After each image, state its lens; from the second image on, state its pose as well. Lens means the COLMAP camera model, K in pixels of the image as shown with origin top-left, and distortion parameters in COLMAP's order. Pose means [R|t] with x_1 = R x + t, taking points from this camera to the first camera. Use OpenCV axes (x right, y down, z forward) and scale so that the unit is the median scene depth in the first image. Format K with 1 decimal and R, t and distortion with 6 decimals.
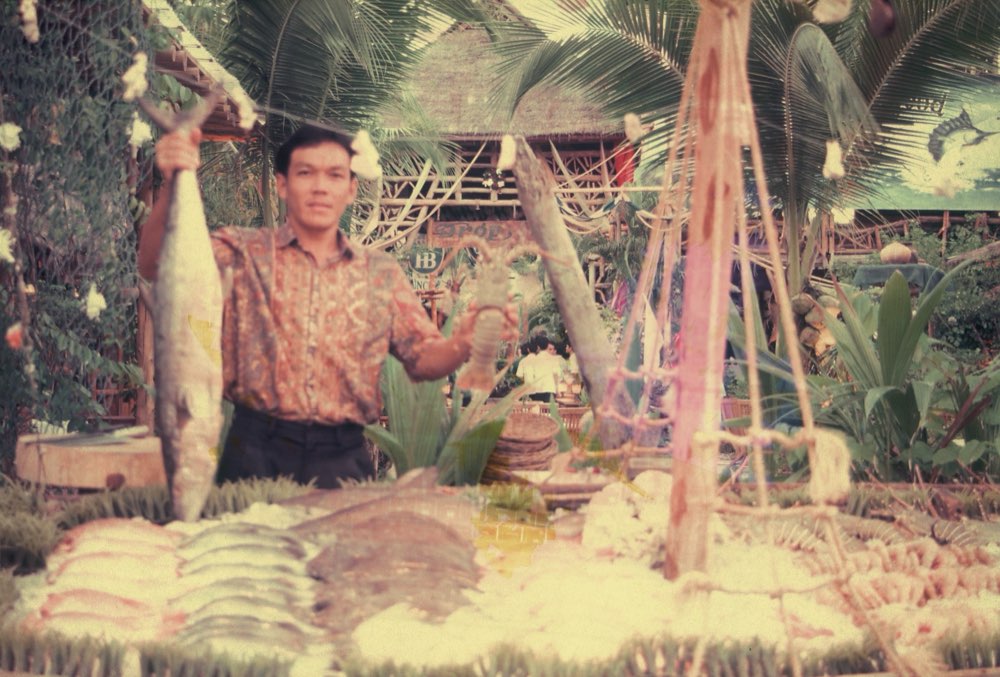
lens RADIAL K [[1588.1, 0, 493.3], [0, 1588.1, 340.7], [0, 0, 1]] dist [0.002725, 0.000000]
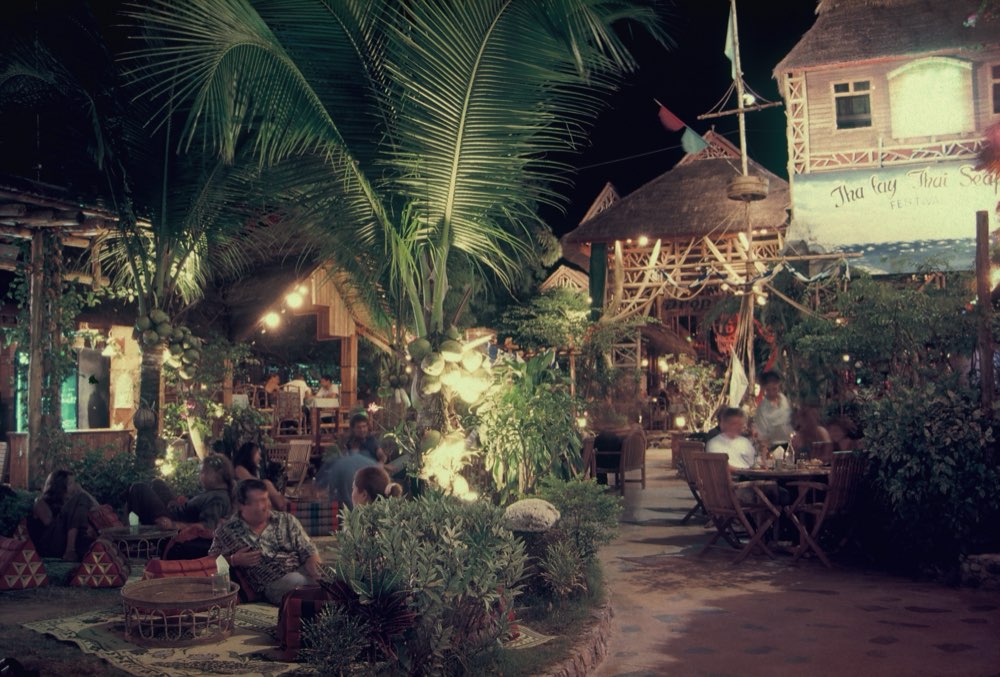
lens RADIAL K [[965.1, 0, 498.9], [0, 965.1, 337.1], [0, 0, 1]] dist [-0.080896, 0.000000]
pose [[0.918137, -0.034695, -0.394742, 0.165004], [0.016033, 0.998597, -0.050477, -0.000420], [0.395939, 0.040016, 0.917405, 0.169253]]
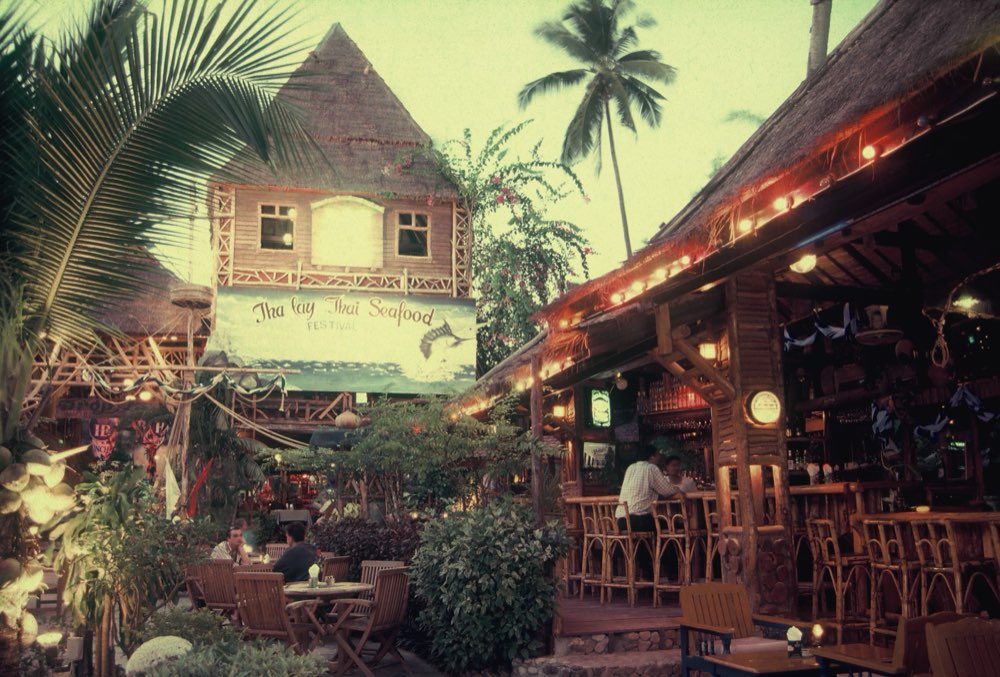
lens RADIAL K [[965.1, 0, 480.4], [0, 965.1, 340.7], [0, 0, 1]] dist [-0.080896, 0.000000]
pose [[0.970281, 0.029250, 0.240205, 0.110134], [0.006969, 0.988878, -0.148567, -0.003826], [-0.241879, 0.145826, 0.959286, 0.168519]]
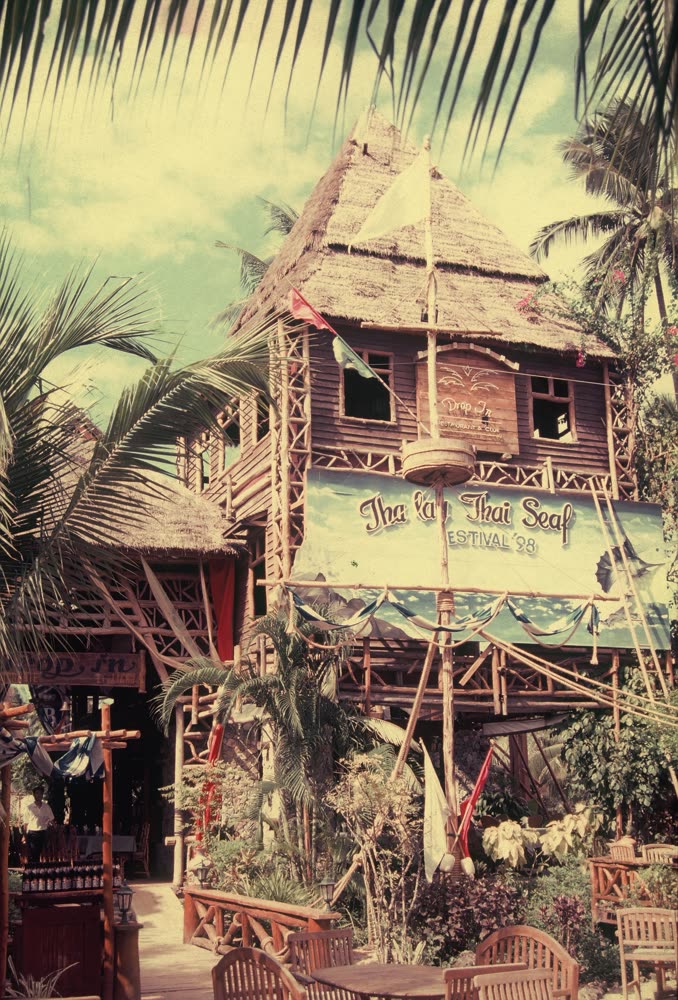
lens RADIAL K [[1205.8, 0, 331.3], [0, 1205.8, 499.7], [0, 0, 1]] dist [-0.010465, 0.000000]
pose [[0.932613, 0.074264, 0.353153, -0.093511], [0.010698, 0.972477, -0.232752, -0.007355], [-0.360719, 0.220846, 0.906151, 0.384238]]
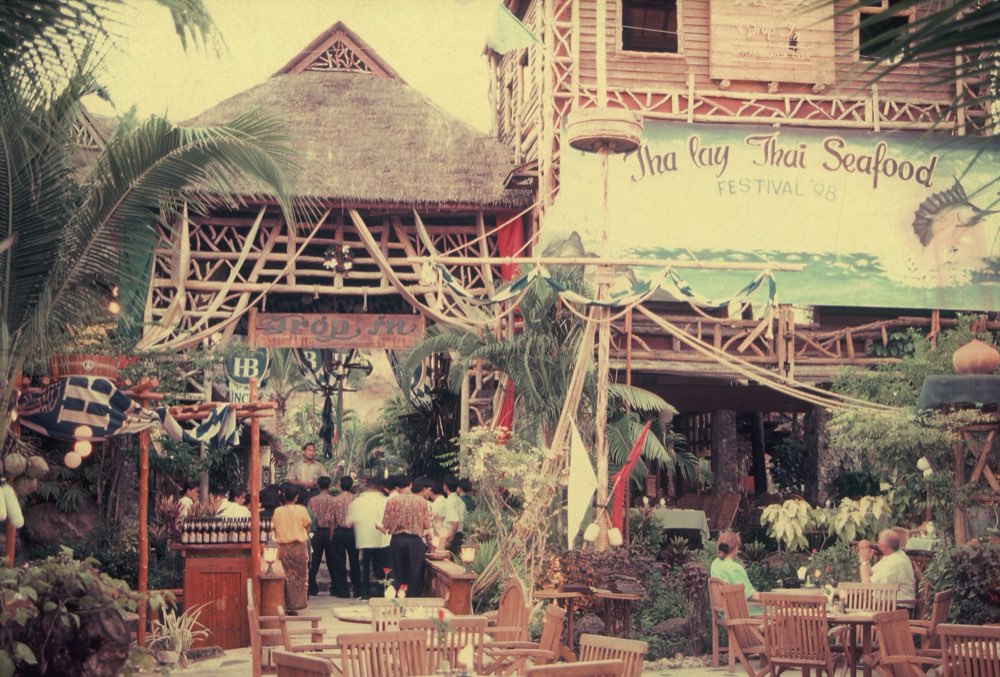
lens RADIAL K [[1588.1, 0, 516.0], [0, 1588.1, 337.6], [0, 0, 1]] dist [0.002725, 0.000000]
pose [[0.992009, 0.020705, 0.124455, -0.009277], [-0.011264, 0.997038, -0.076087, -0.007299], [-0.125662, 0.074077, 0.989304, 0.239618]]
